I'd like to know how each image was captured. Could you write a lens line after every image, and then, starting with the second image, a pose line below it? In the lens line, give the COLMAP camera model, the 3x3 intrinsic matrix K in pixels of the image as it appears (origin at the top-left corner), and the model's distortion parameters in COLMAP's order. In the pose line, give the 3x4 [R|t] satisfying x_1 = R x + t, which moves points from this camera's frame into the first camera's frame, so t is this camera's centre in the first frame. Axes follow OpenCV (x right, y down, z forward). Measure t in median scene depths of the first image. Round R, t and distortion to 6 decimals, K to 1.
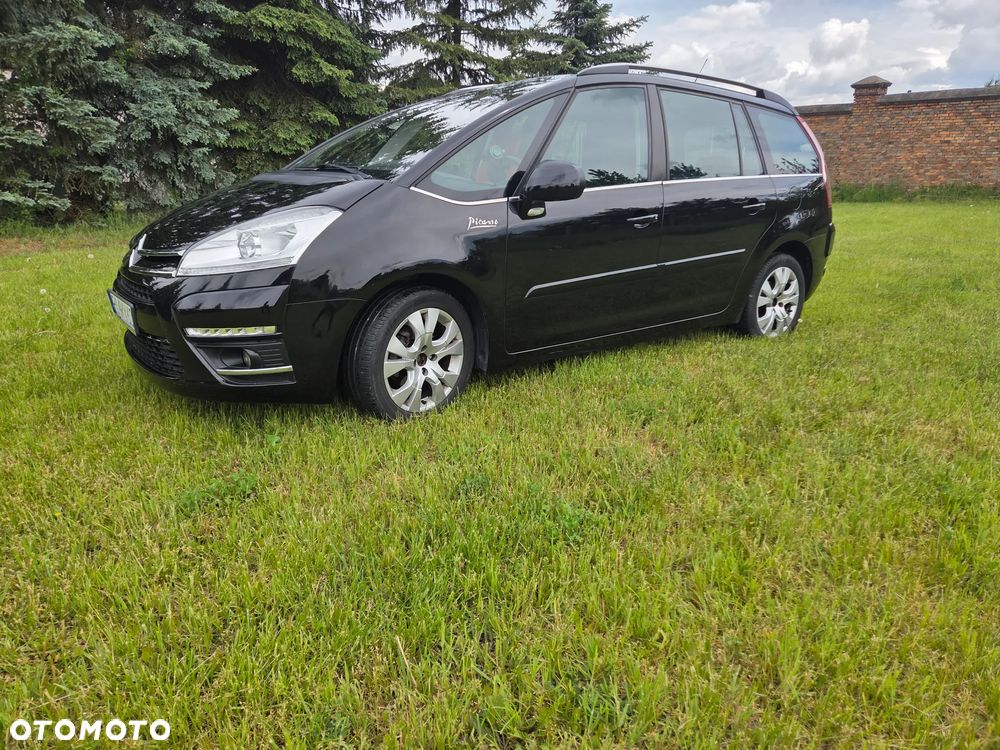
lens RADIAL K [[704.5, 0, 506.4], [0, 704.5, 369.7], [0, 0, 1]] dist [0.088047, -0.076237]
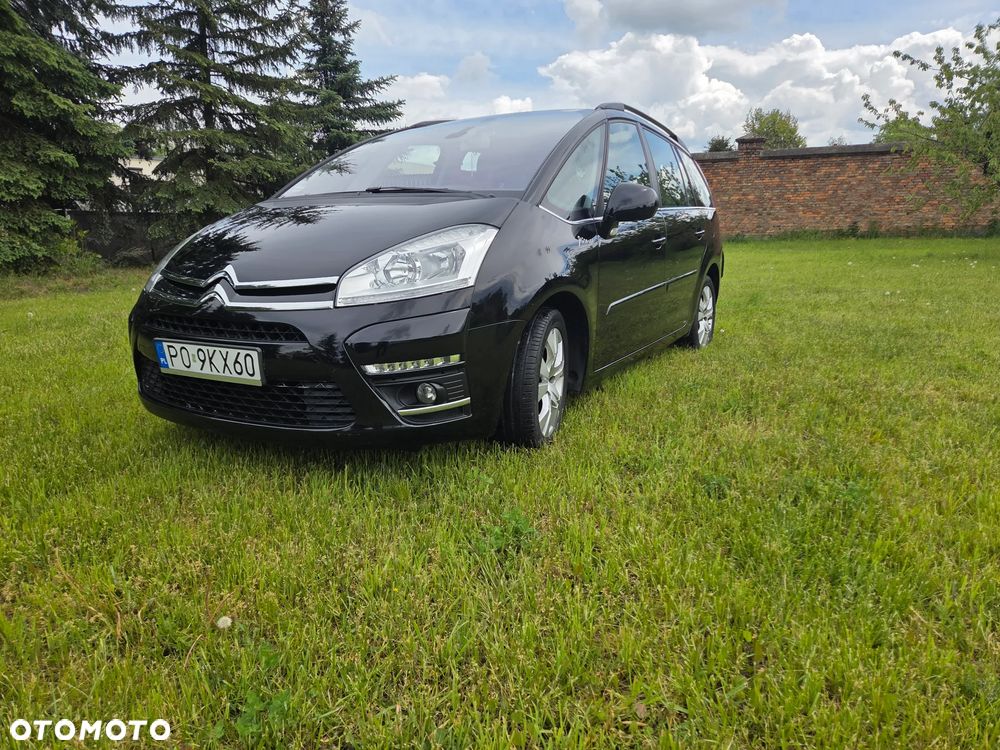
lens RADIAL K [[704.5, 0, 506.4], [0, 704.5, 369.7], [0, 0, 1]] dist [0.088047, -0.076237]
pose [[0.901063, -0.096417, 0.422834, -0.167512], [0.128967, 0.990438, -0.048985, 0.002471], [-0.414068, 0.098670, 0.904882, 0.042966]]
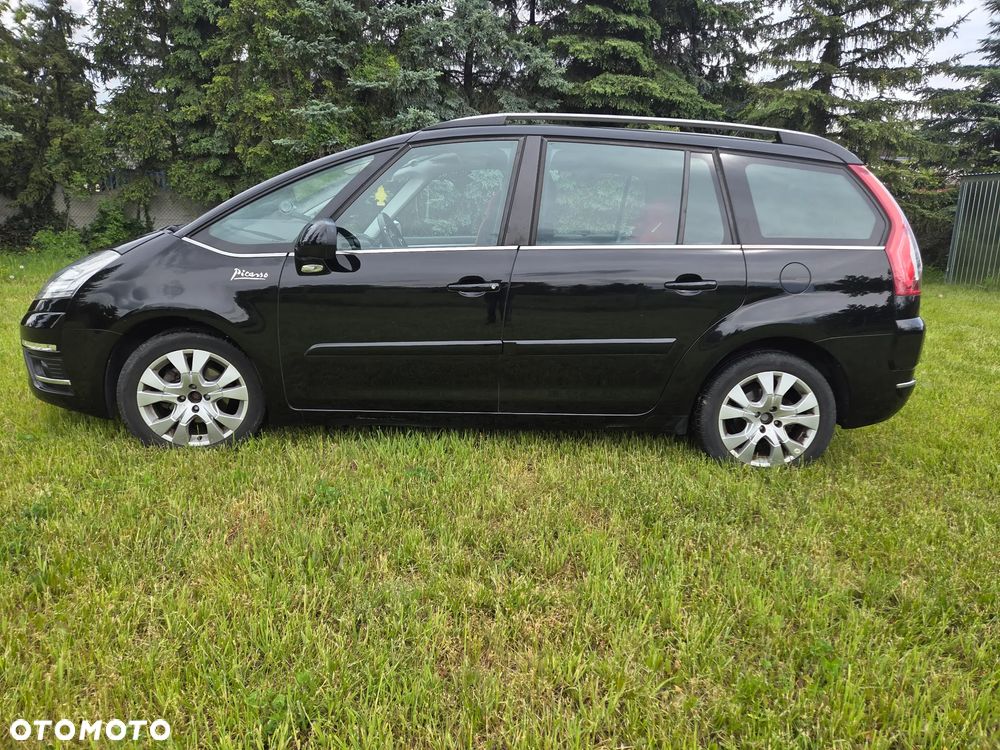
lens RADIAL K [[704.5, 0, 506.4], [0, 704.5, 369.7], [0, 0, 1]] dist [0.088047, -0.076237]
pose [[0.797569, 0.144901, -0.585566, 0.223334], [-0.186241, 0.982447, -0.010559, -0.033260], [0.573757, 0.117478, 0.810556, 0.099763]]
